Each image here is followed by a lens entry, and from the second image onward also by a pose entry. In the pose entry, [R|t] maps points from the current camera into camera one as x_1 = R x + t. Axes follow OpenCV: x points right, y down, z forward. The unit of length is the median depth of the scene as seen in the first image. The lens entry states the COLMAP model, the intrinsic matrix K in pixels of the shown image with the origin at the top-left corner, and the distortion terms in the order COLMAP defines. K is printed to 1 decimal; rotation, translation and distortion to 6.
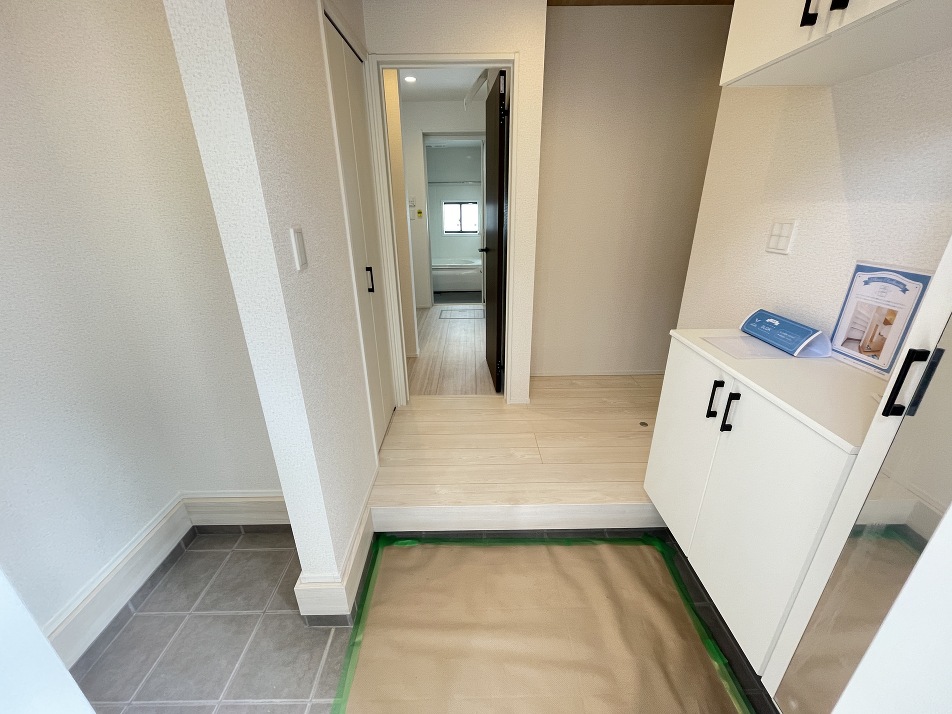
lens RADIAL K [[381.6, 0, 476.3], [0, 381.6, 353.7], [0, 0, 1]] dist [-0.001832, -0.000194]
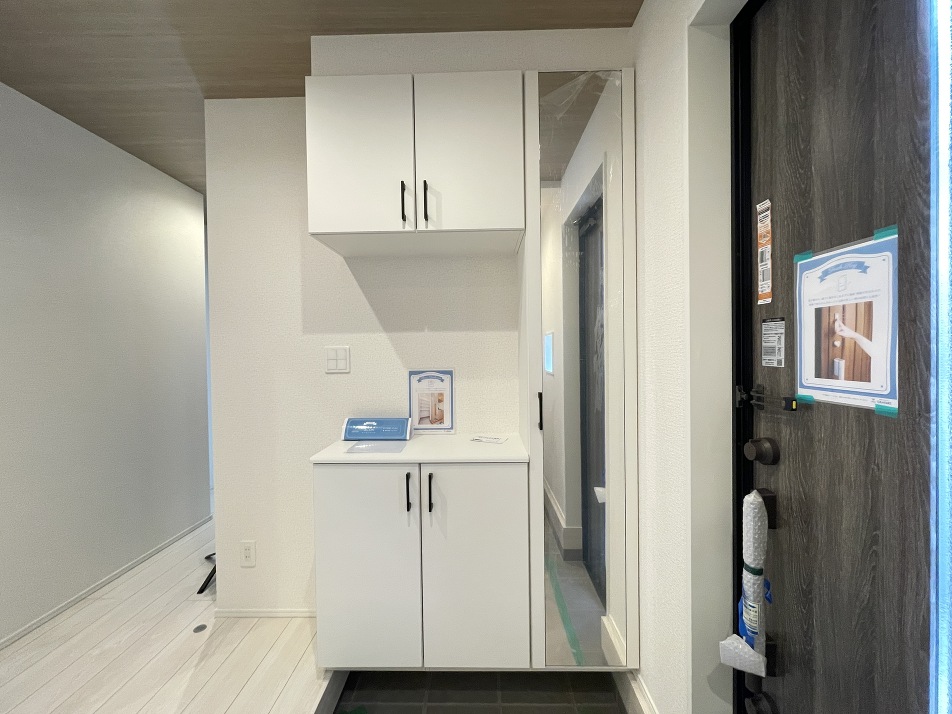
lens RADIAL K [[381.6, 0, 471.2], [0, 381.6, 357.0], [0, 0, 1]] dist [-0.001832, -0.000194]
pose [[0.045453, -0.004369, 0.998957, -0.498500], [0.377592, 0.925879, -0.013131, -0.167535], [-0.924856, 0.377795, 0.043734, 0.664590]]
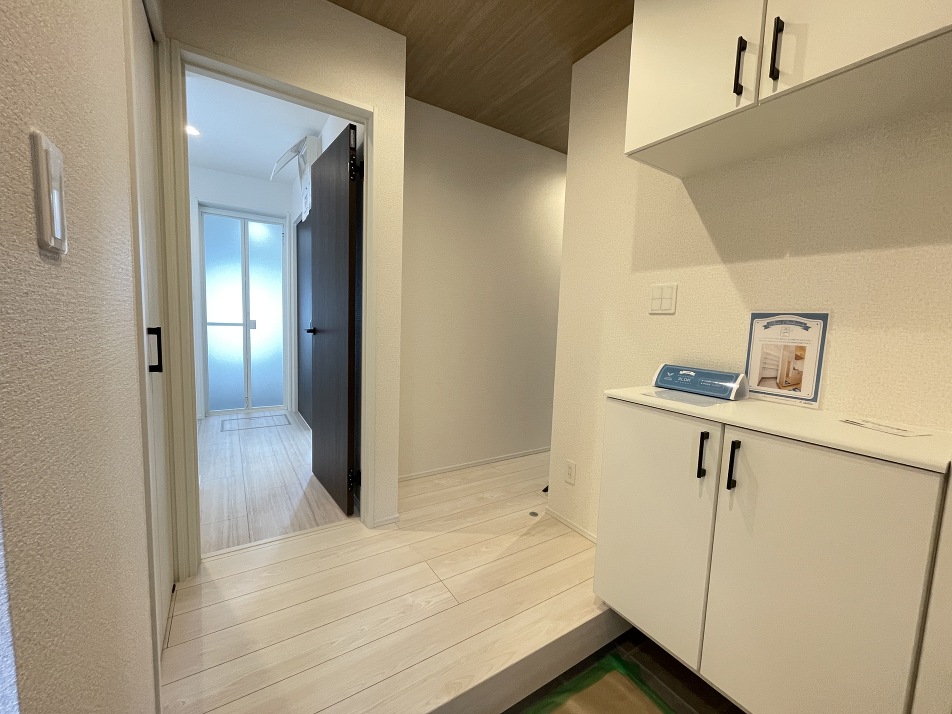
lens RADIAL K [[381.6, 0, 477.2], [0, 381.6, 355.4], [0, 0, 1]] dist [-0.001832, -0.000194]
pose [[0.846700, -0.009147, 0.531993, -0.295880], [0.150958, 0.962896, -0.223703, 0.018388], [-0.510207, 0.269718, 0.816664, 0.508592]]
